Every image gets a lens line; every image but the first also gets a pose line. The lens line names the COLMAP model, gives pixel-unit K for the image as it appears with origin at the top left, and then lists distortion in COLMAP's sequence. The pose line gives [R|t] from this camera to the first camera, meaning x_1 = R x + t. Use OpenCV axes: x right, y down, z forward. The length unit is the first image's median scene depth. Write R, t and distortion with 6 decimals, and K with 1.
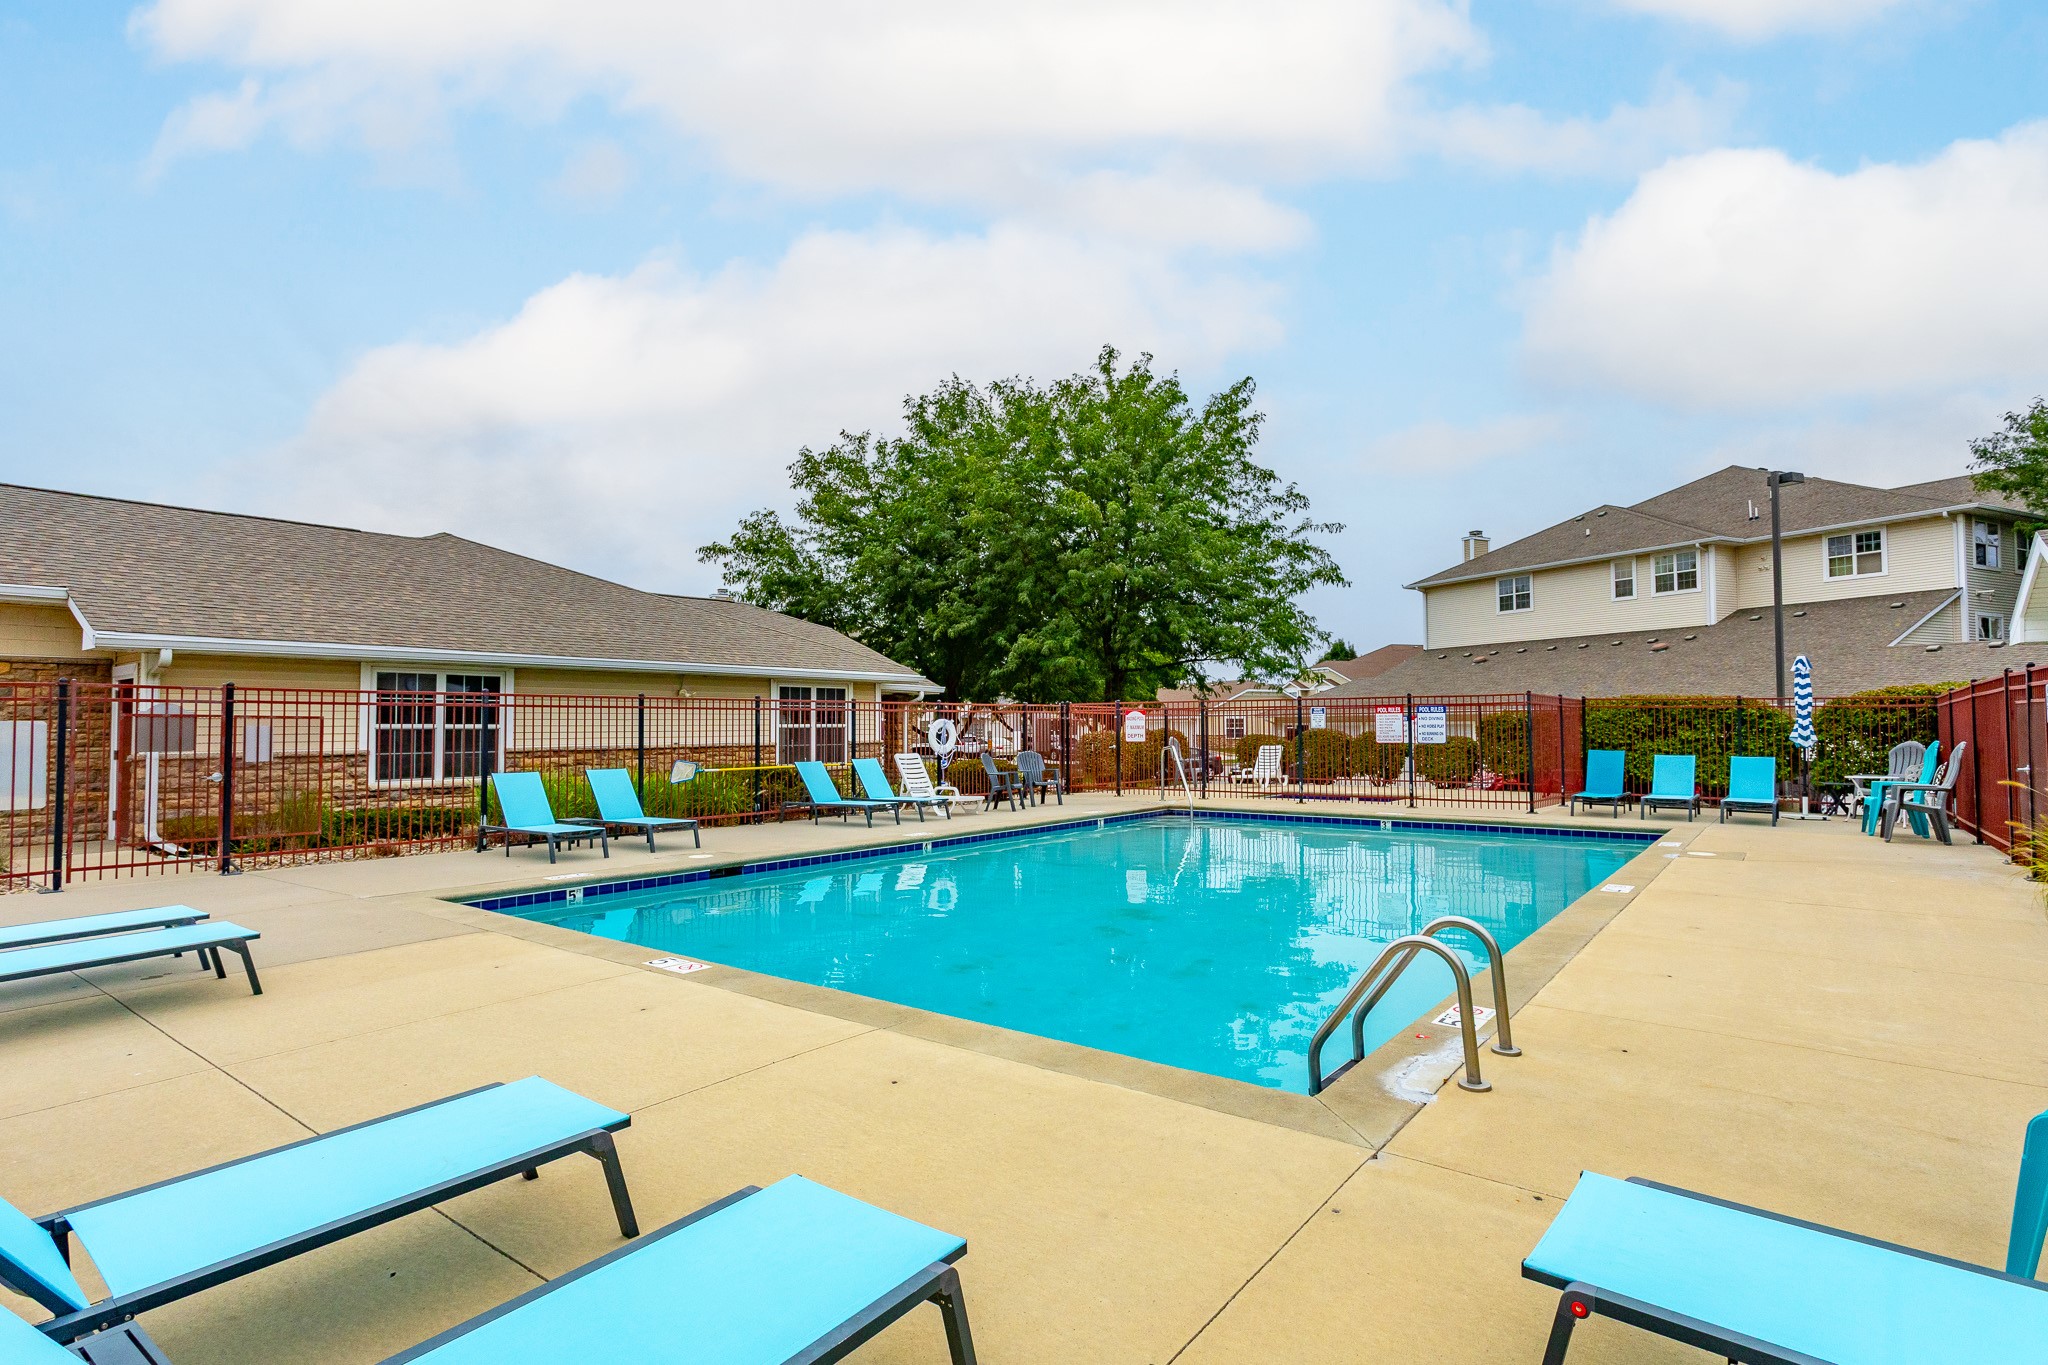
lens RADIAL K [[1014.3, 0, 1006.4], [0, 1014.3, 683.6], [0, 0, 1]] dist [-0.000027, 0.000224]
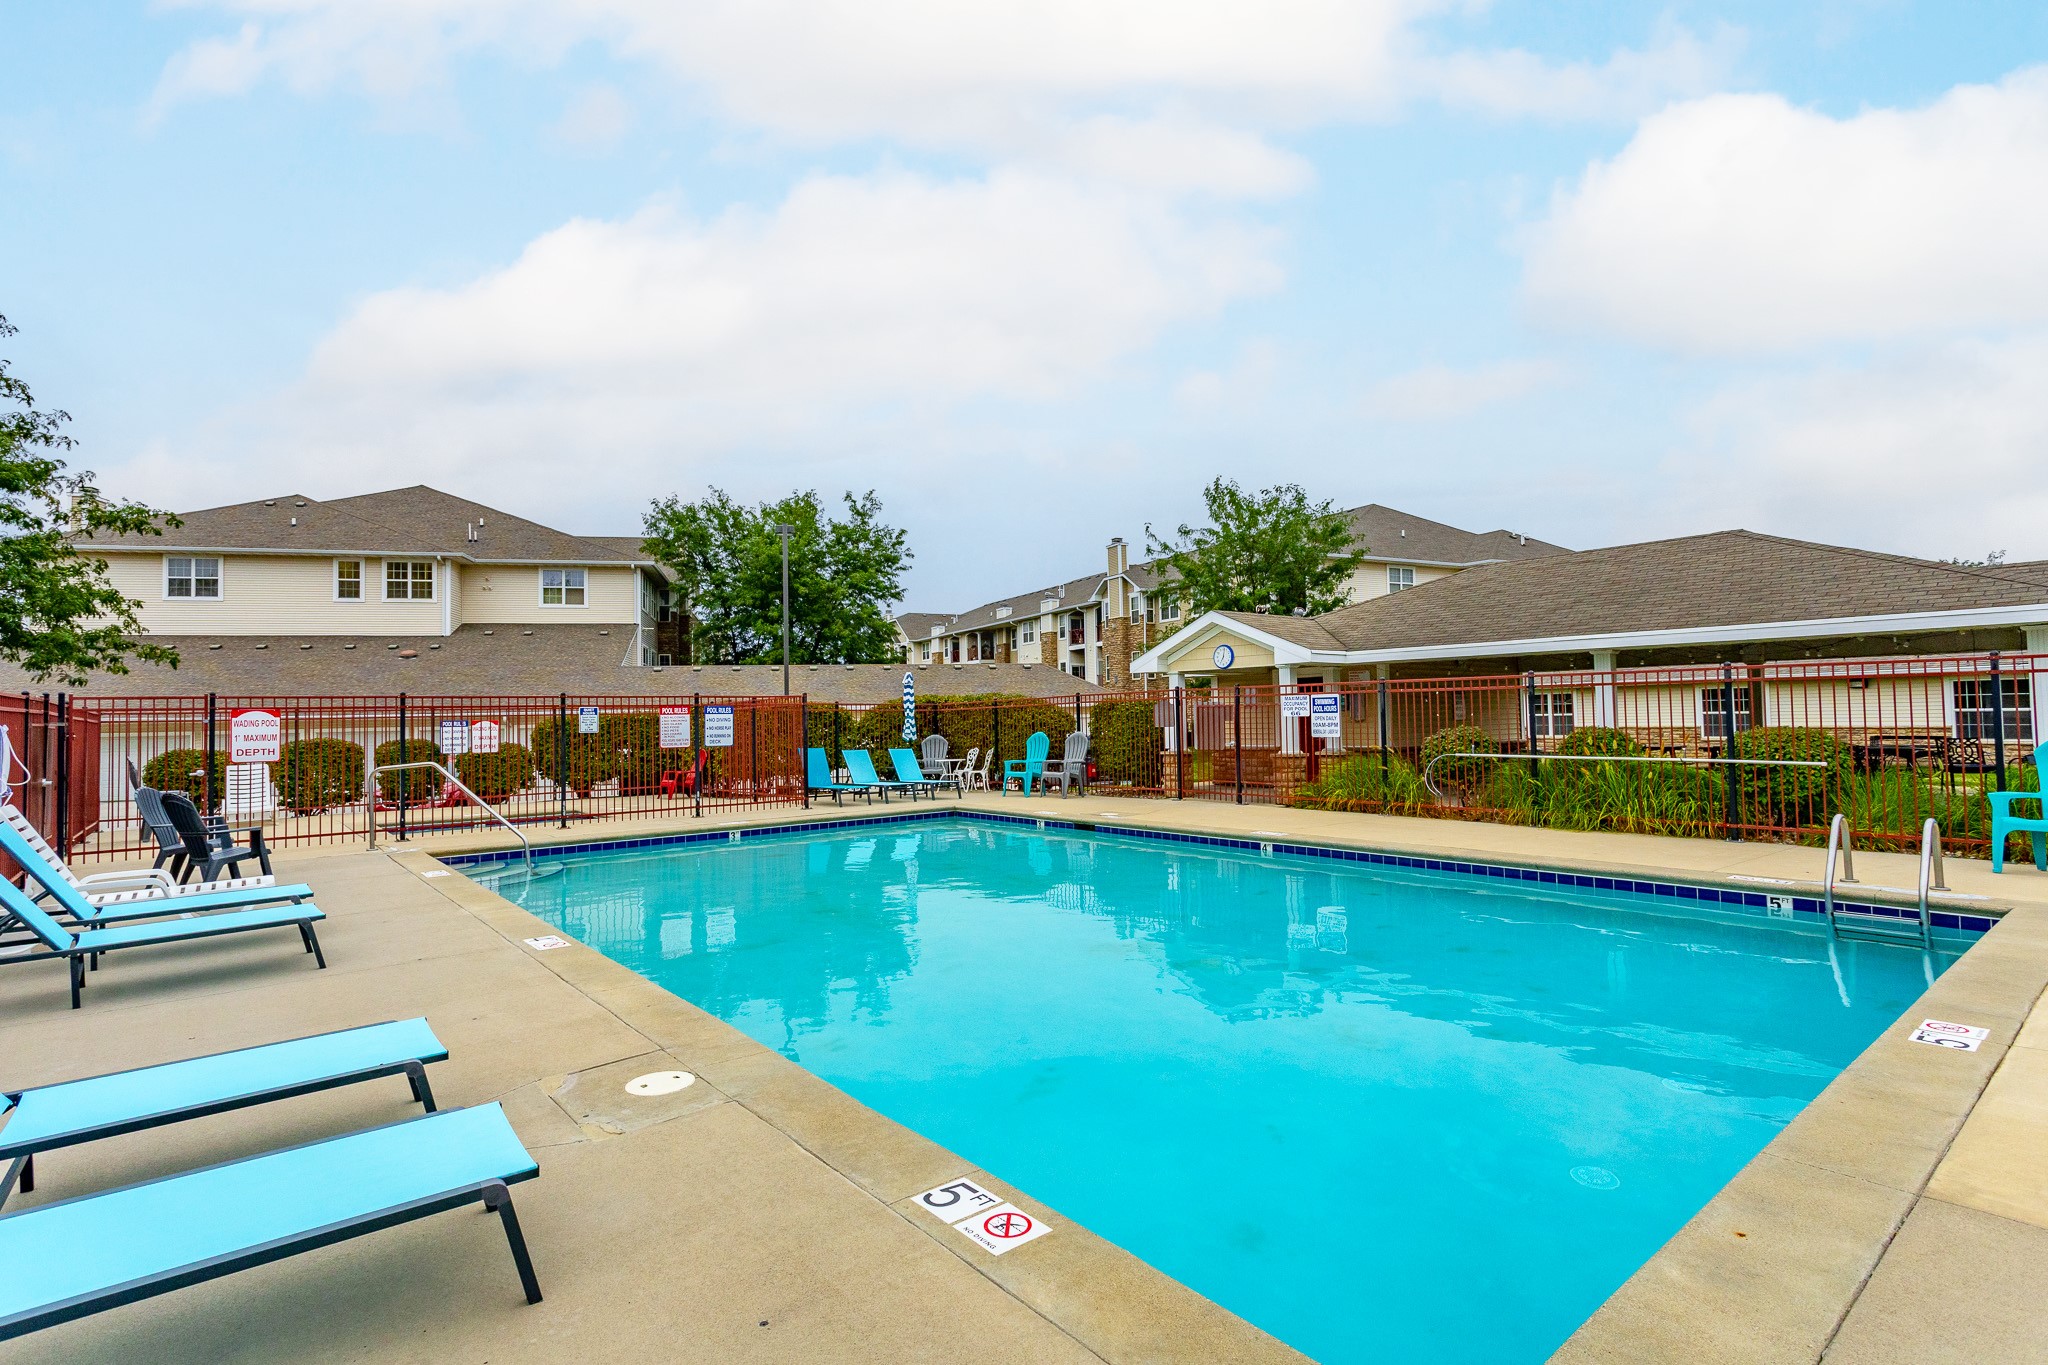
lens RADIAL K [[992.1, 0, 1023.3], [0, 992.1, 677.8], [0, 0, 1]] dist [-0.001189, -0.000022]
pose [[0.216665, 0.041659, 0.975357, -0.304955], [-0.023800, 0.999018, -0.037383, 0.016485], [-0.975956, -0.015113, 0.217444, 0.372424]]
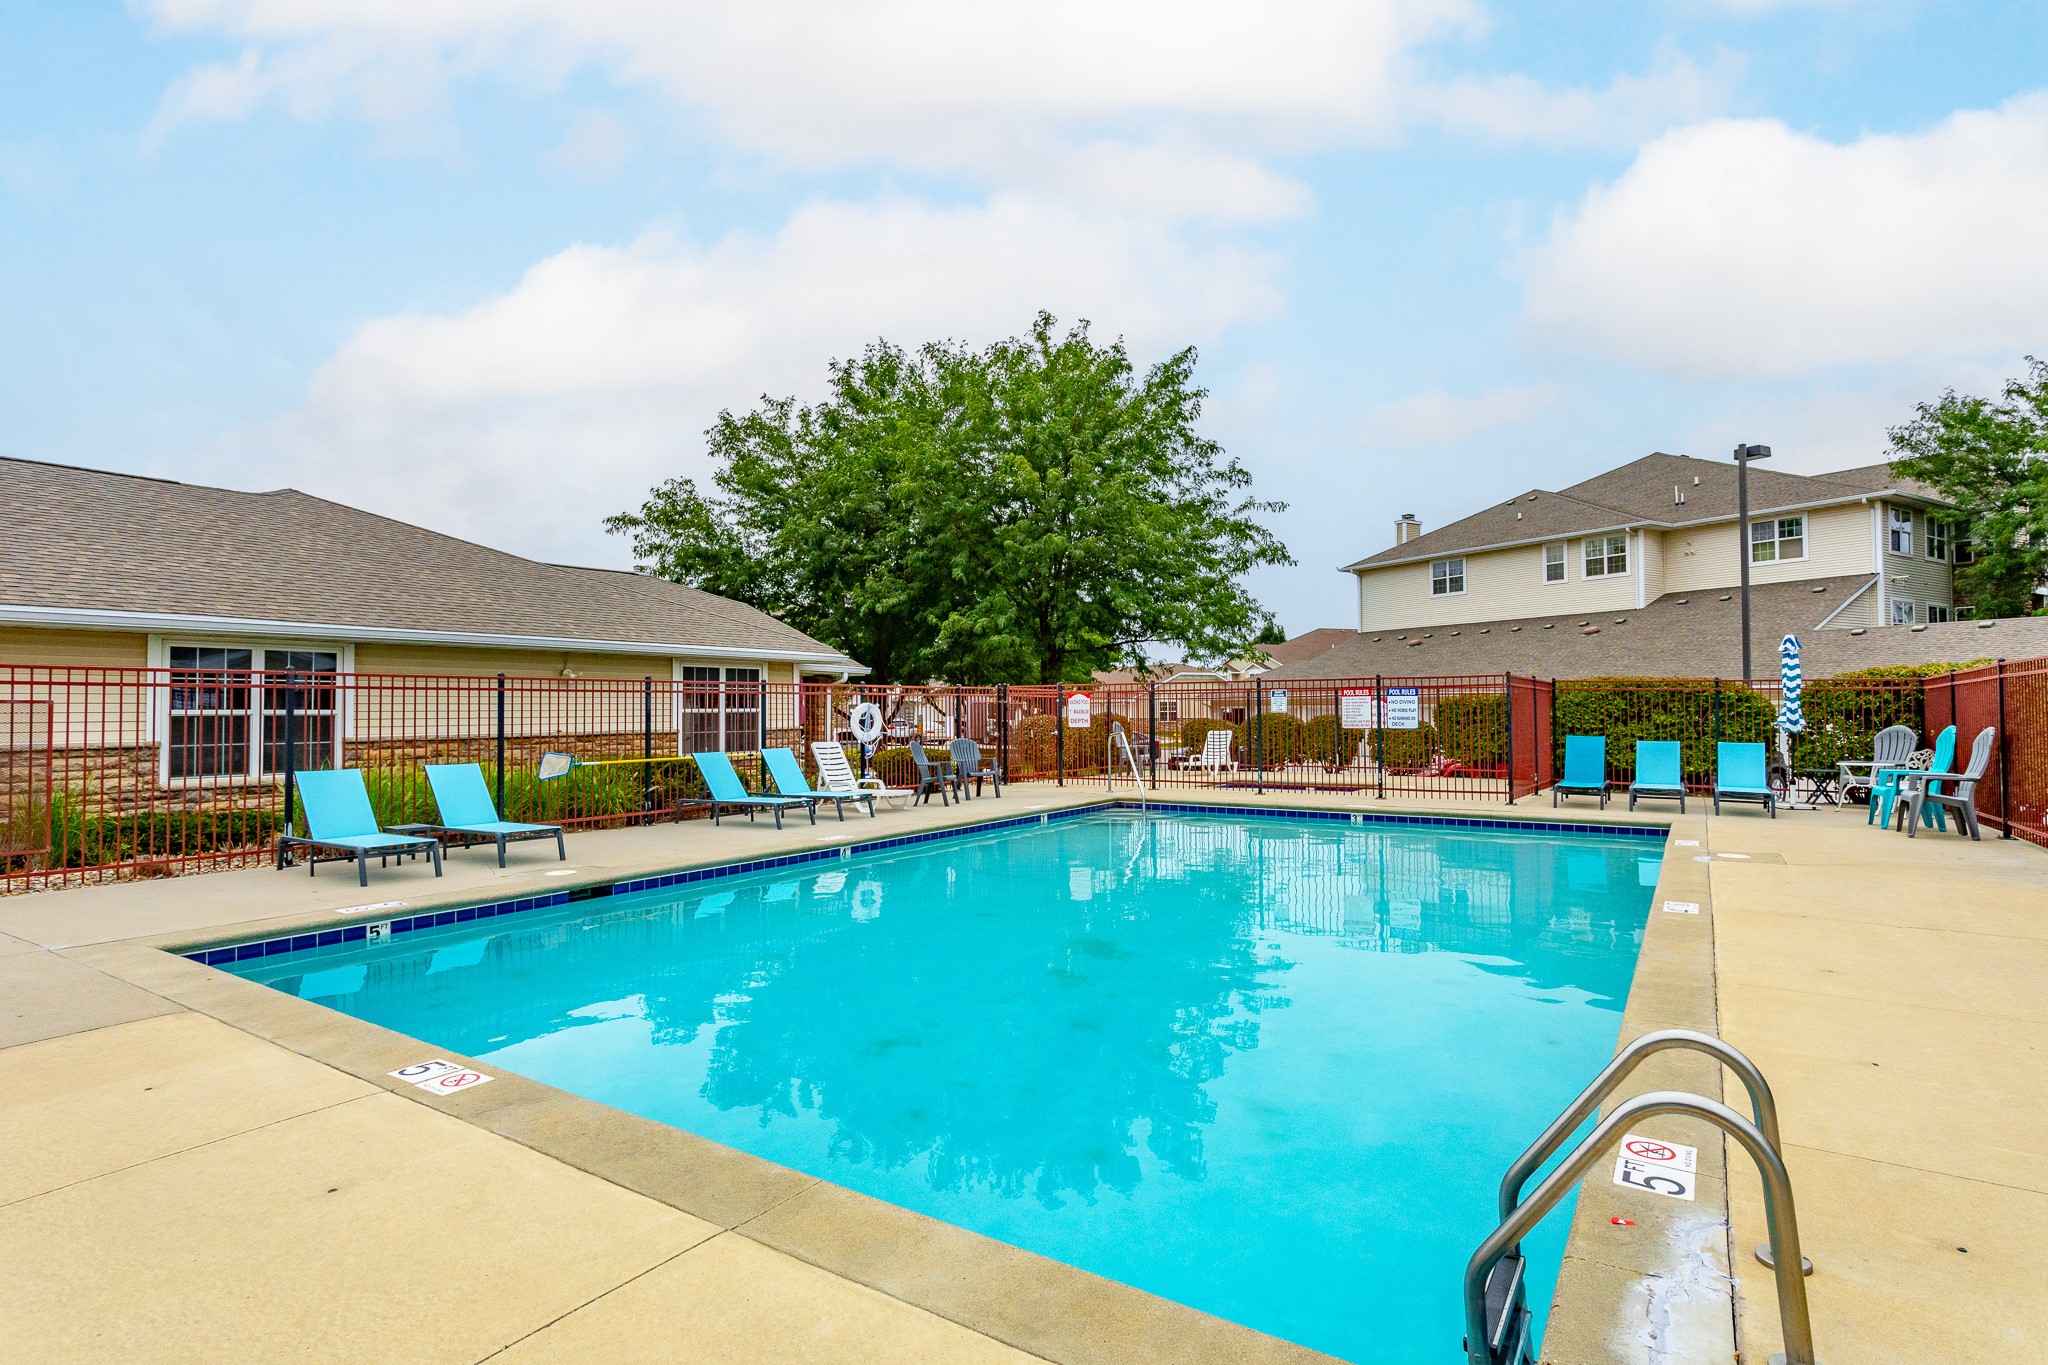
lens RADIAL K [[1014.3, 0, 1016.1], [0, 1014.3, 672.9], [0, 0, 1]] dist [-0.000027, 0.000224]
pose [[0.997043, 0.001625, 0.076832, -0.000404], [-0.002092, 0.999980, 0.006000, 0.002363], [-0.076821, -0.006143, 0.997026, 0.079162]]
